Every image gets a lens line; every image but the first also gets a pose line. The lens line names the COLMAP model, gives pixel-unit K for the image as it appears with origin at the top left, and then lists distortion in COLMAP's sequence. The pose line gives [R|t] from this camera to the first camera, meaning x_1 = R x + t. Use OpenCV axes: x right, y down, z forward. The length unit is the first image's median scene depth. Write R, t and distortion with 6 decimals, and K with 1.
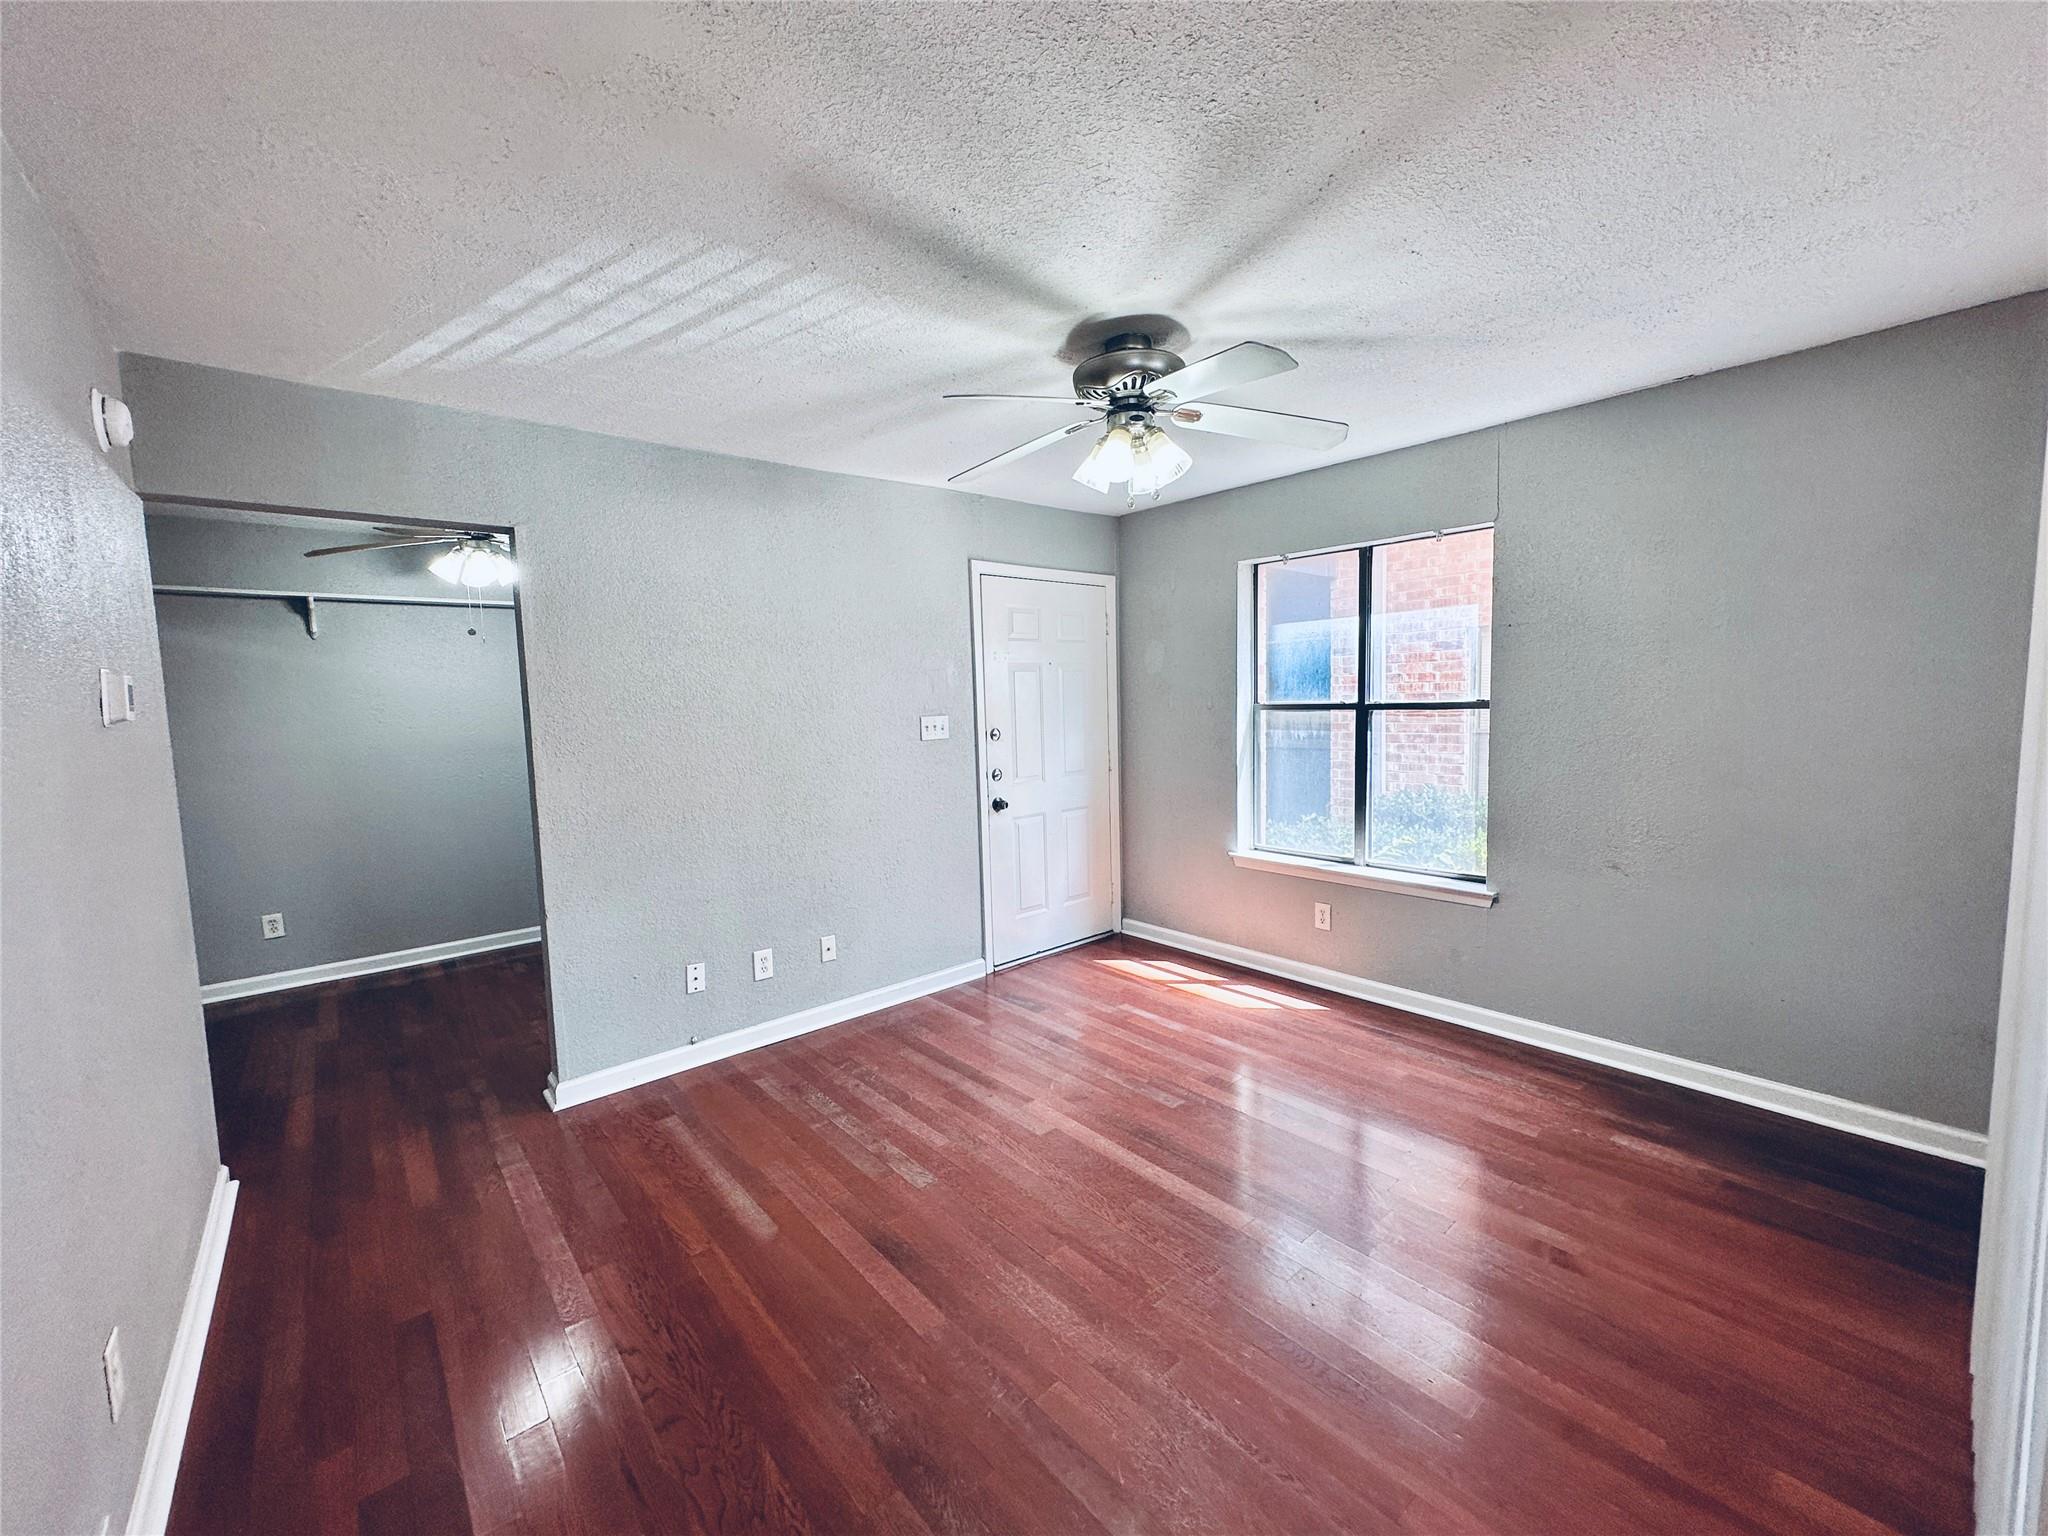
lens RADIAL K [[815.0, 0, 1021.6], [0, 815.0, 766.8], [0, 0, 1]] dist [-0.001826, 0.000689]
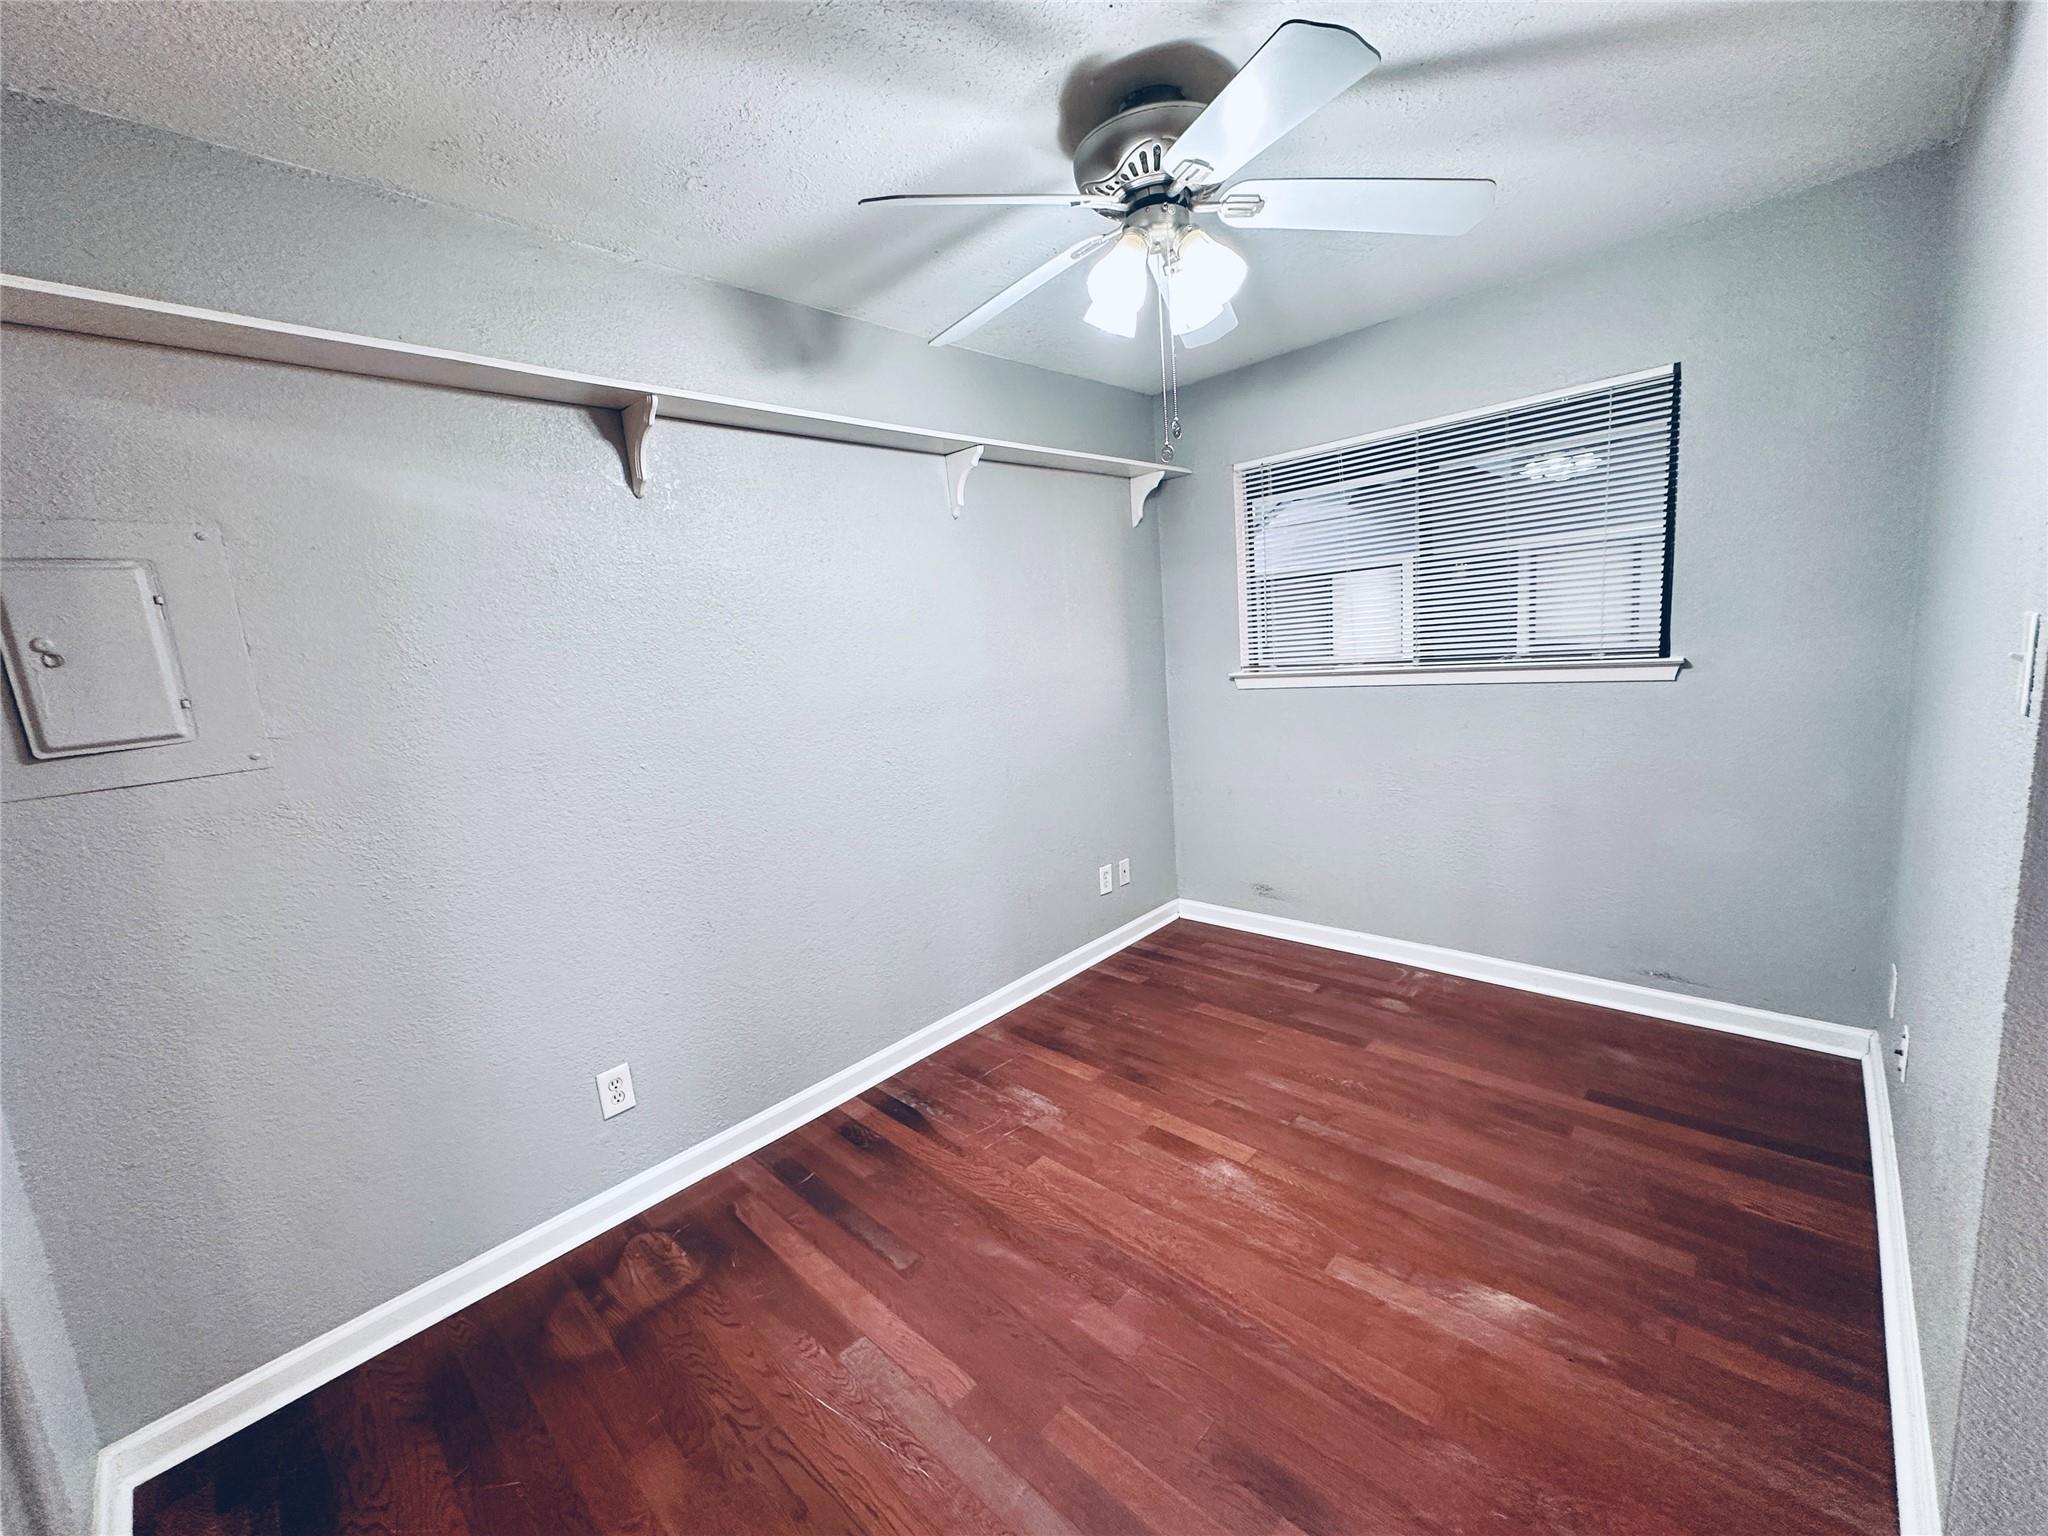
lens RADIAL K [[815.0, 0, 1021.6], [0, 815.0, 766.8], [0, 0, 1]] dist [-0.001826, 0.000689]
pose [[0.993486, -0.063557, 0.094587, -1.028753], [0.057087, 0.995939, 0.069612, -0.027992], [-0.098627, -0.063759, 0.993080, 0.724179]]
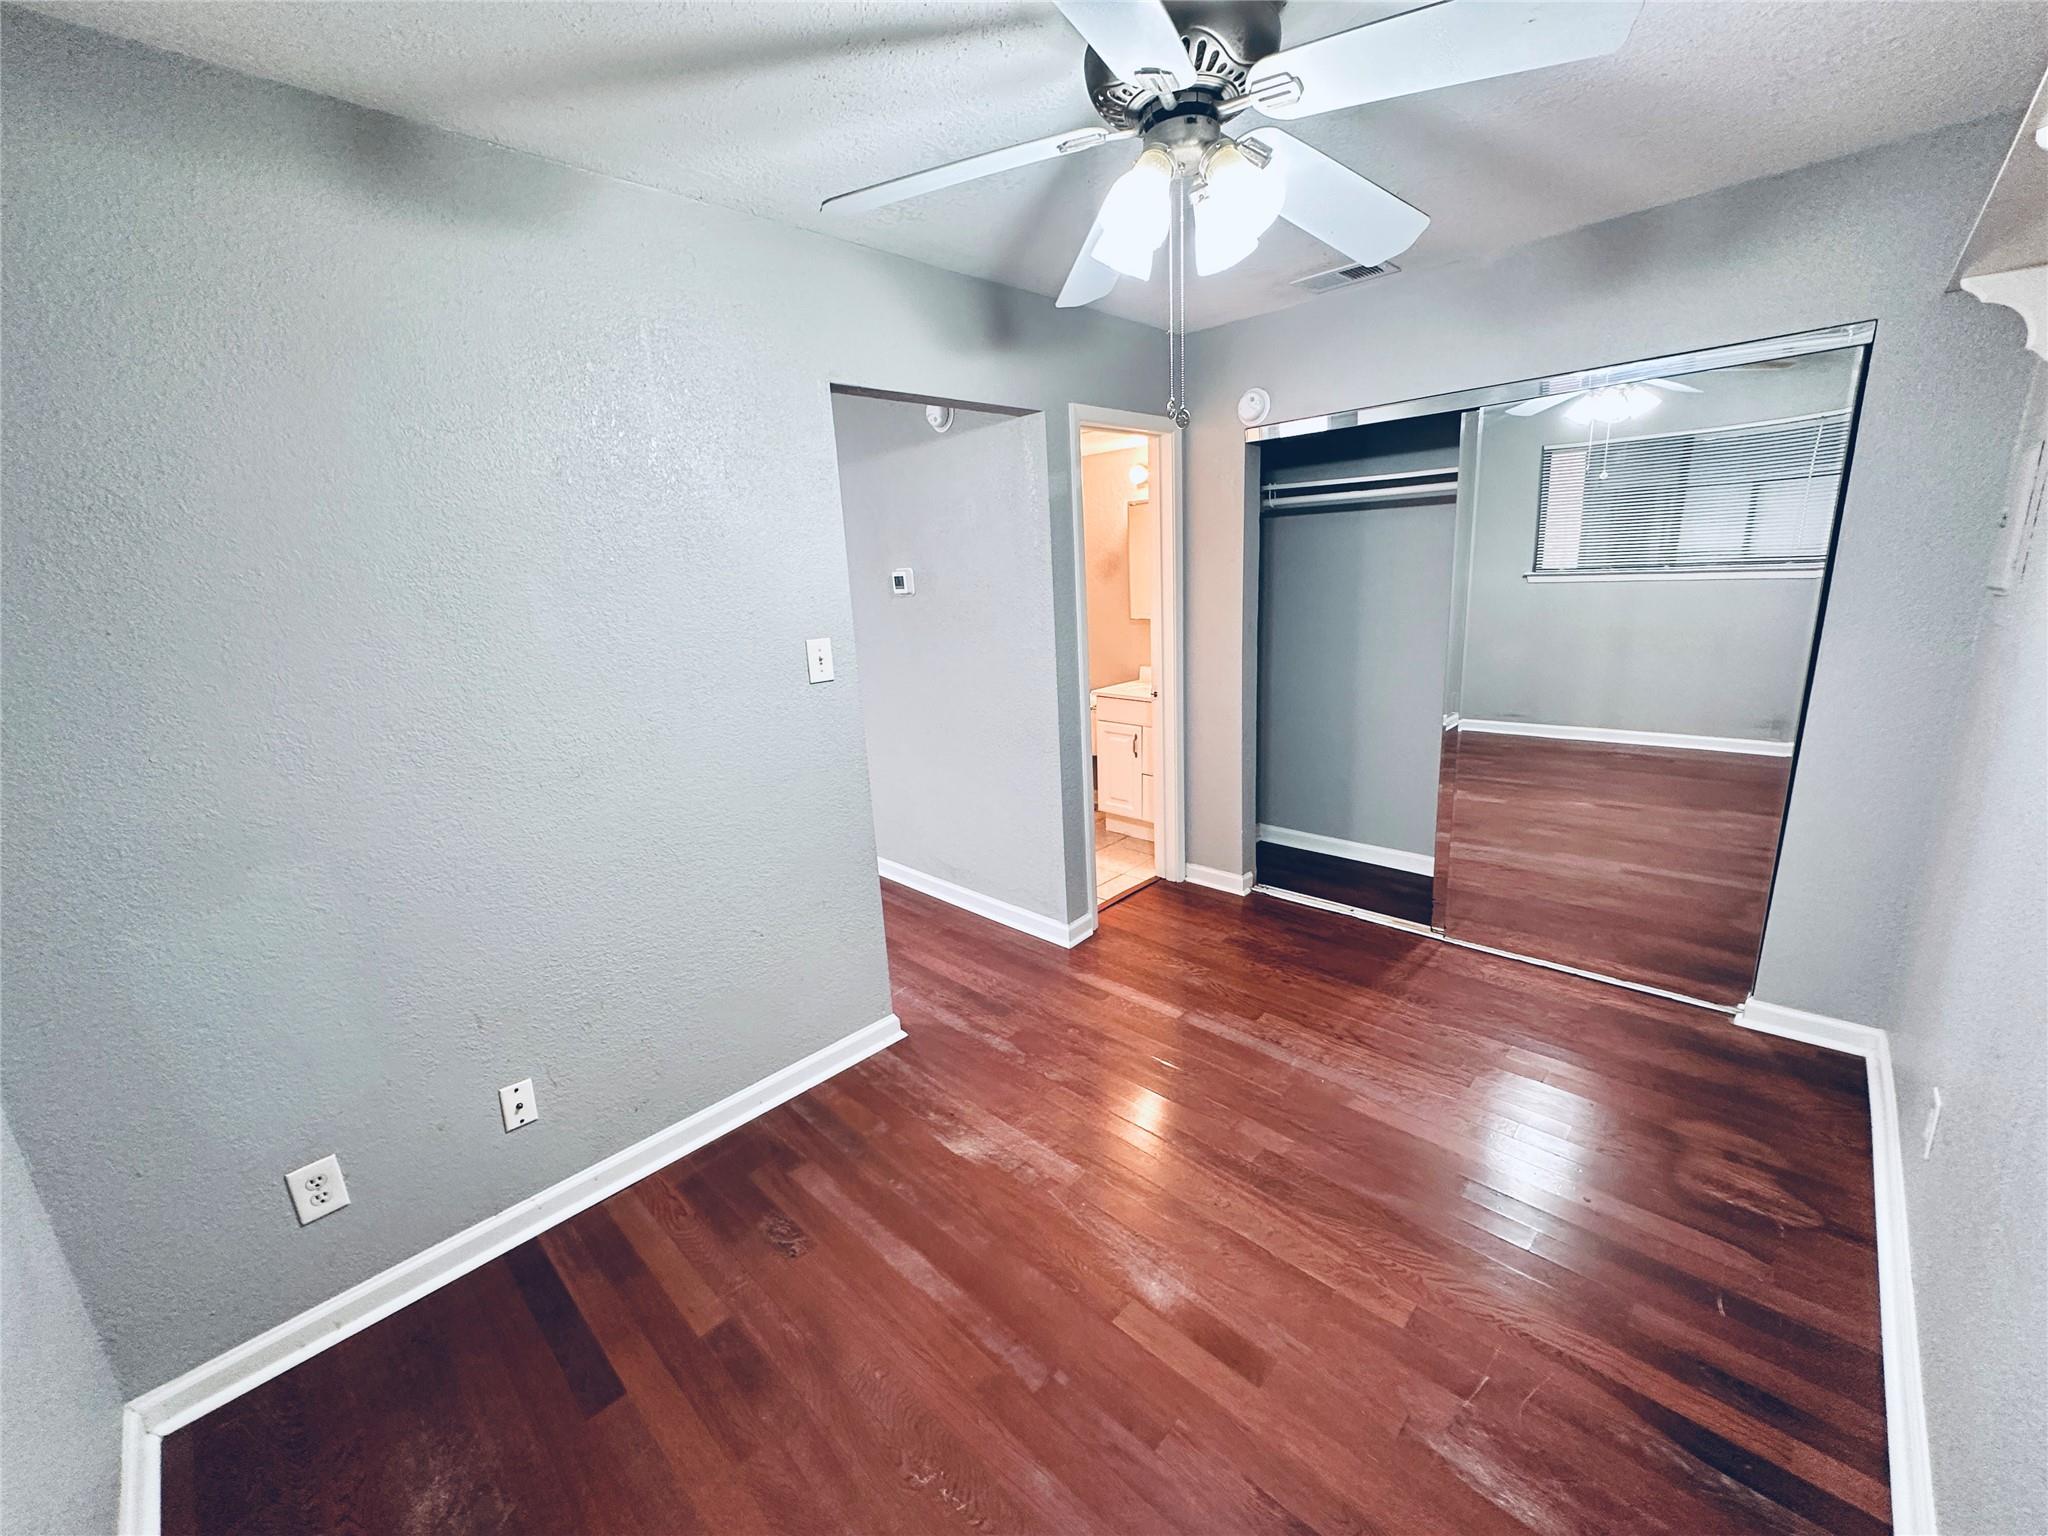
lens RADIAL K [[815.0, 0, 1021.6], [0, 815.0, 766.8], [0, 0, 1]] dist [-0.001826, 0.000689]
pose [[-0.991931, 0.101945, -0.075363, -0.699264], [0.072144, 0.942725, 0.325677, -0.170303], [0.104248, 0.317613, -0.942473, 1.829868]]
